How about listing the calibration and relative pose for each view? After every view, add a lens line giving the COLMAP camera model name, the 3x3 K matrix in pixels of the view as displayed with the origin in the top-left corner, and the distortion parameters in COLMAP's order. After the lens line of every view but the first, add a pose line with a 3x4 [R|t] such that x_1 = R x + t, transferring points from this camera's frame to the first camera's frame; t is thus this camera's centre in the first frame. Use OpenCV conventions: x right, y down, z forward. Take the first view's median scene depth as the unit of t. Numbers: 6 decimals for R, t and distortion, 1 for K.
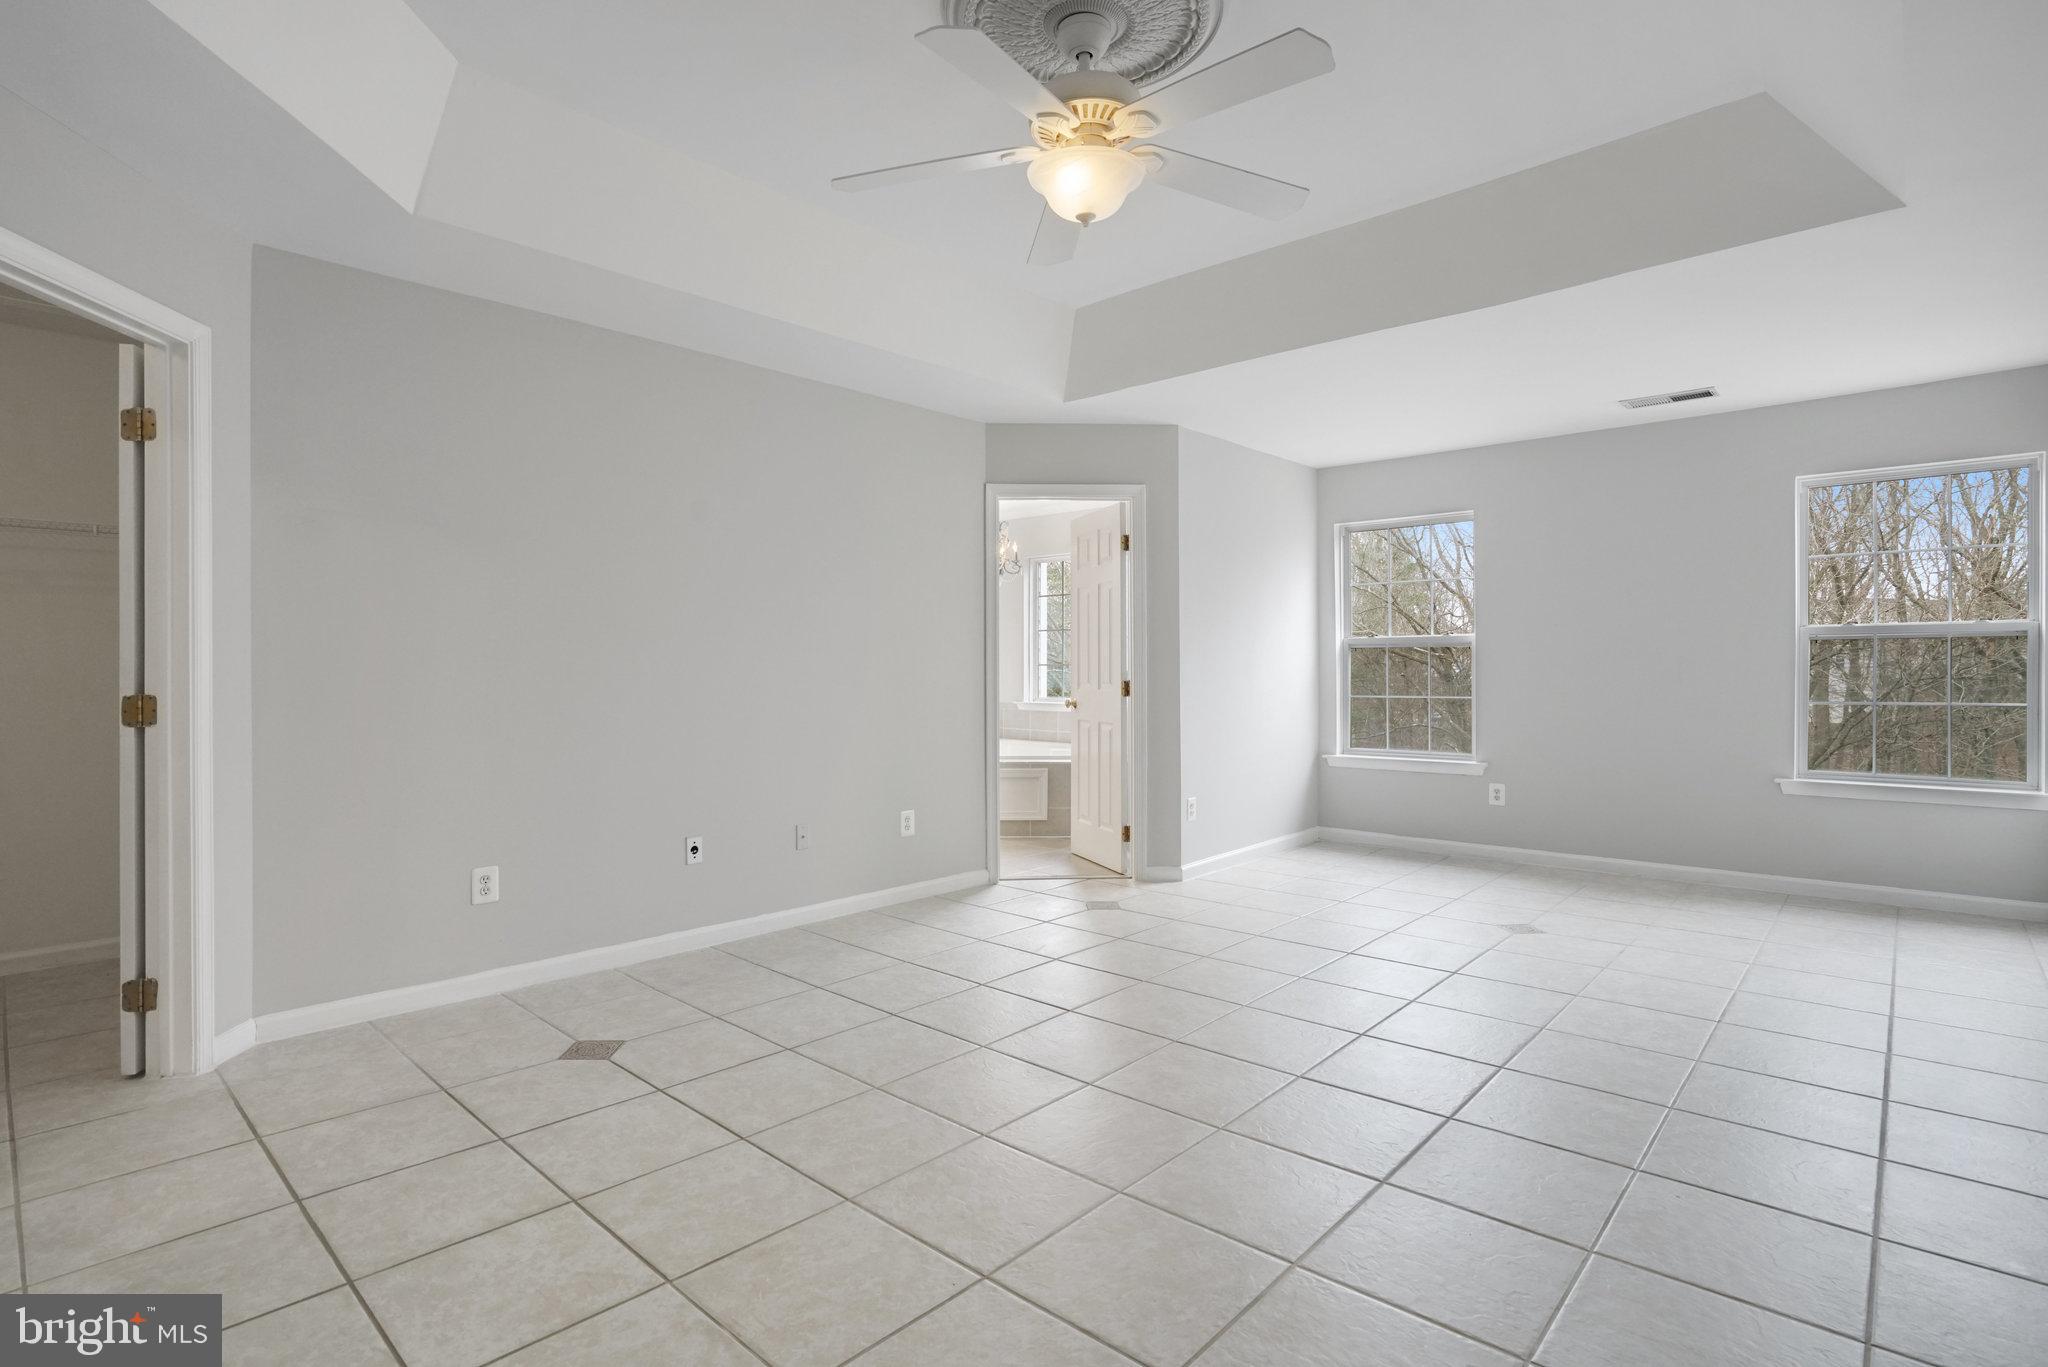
lens RADIAL K [[977.3, 0, 1024.0], [0, 977.3, 683.5], [0, 0, 1]] dist [-0.047529, 0.014596]
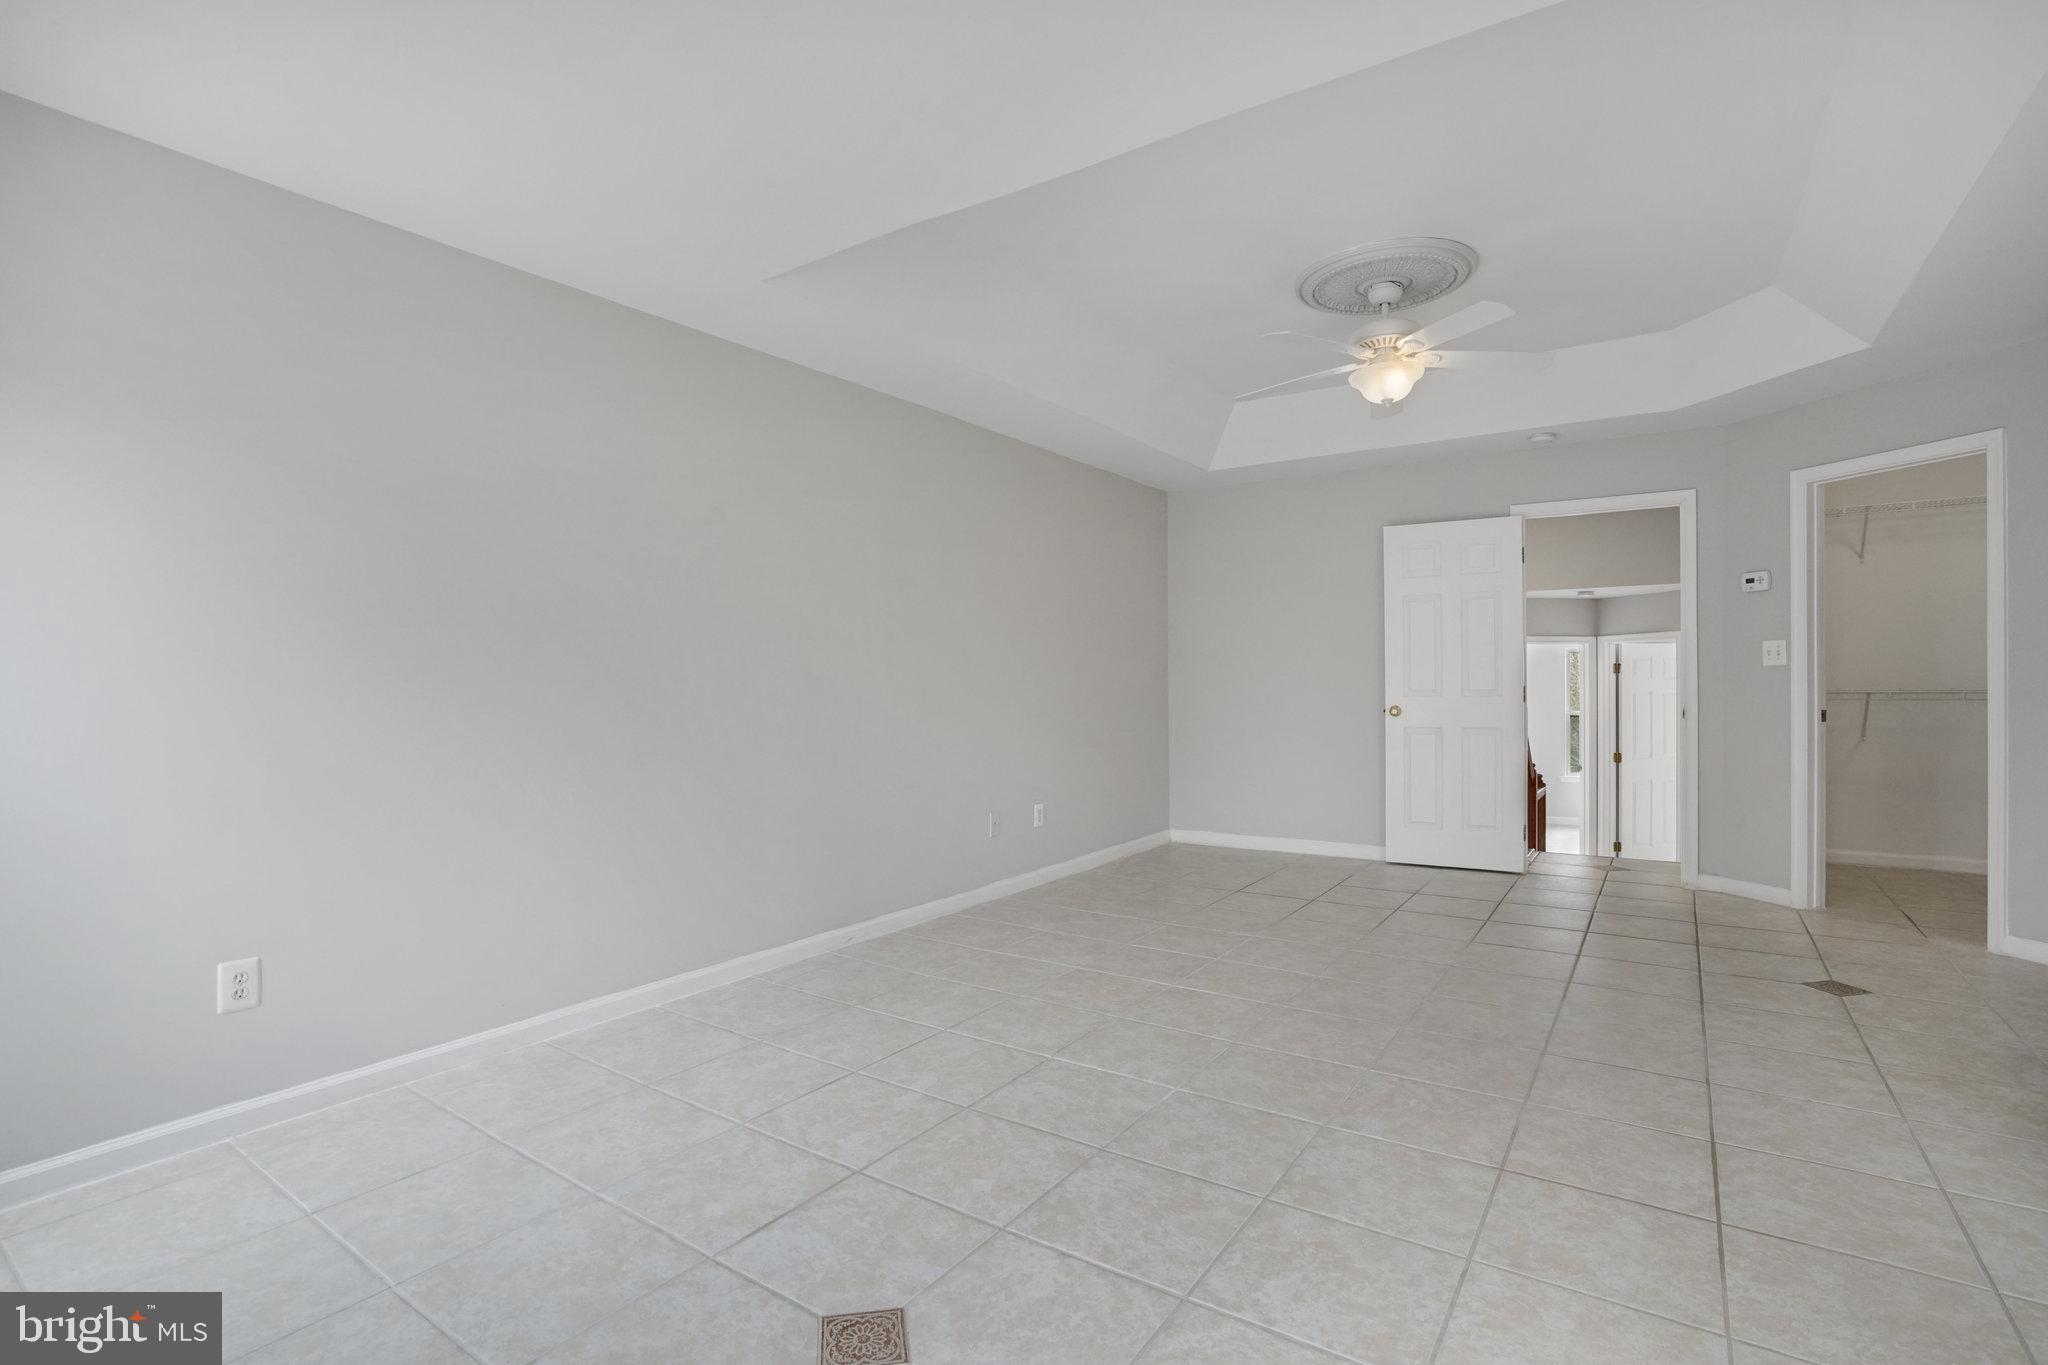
lens RADIAL K [[977.3, 0, 1024.0], [0, 977.3, 682.5], [0, 0, 1]] dist [-0.047529, 0.014596]
pose [[-0.989908, 0.002235, -0.141691, 0.346819], [0.001106, 0.999967, 0.008043, -0.005174], [0.141705, 0.007805, -0.989878, 0.976294]]
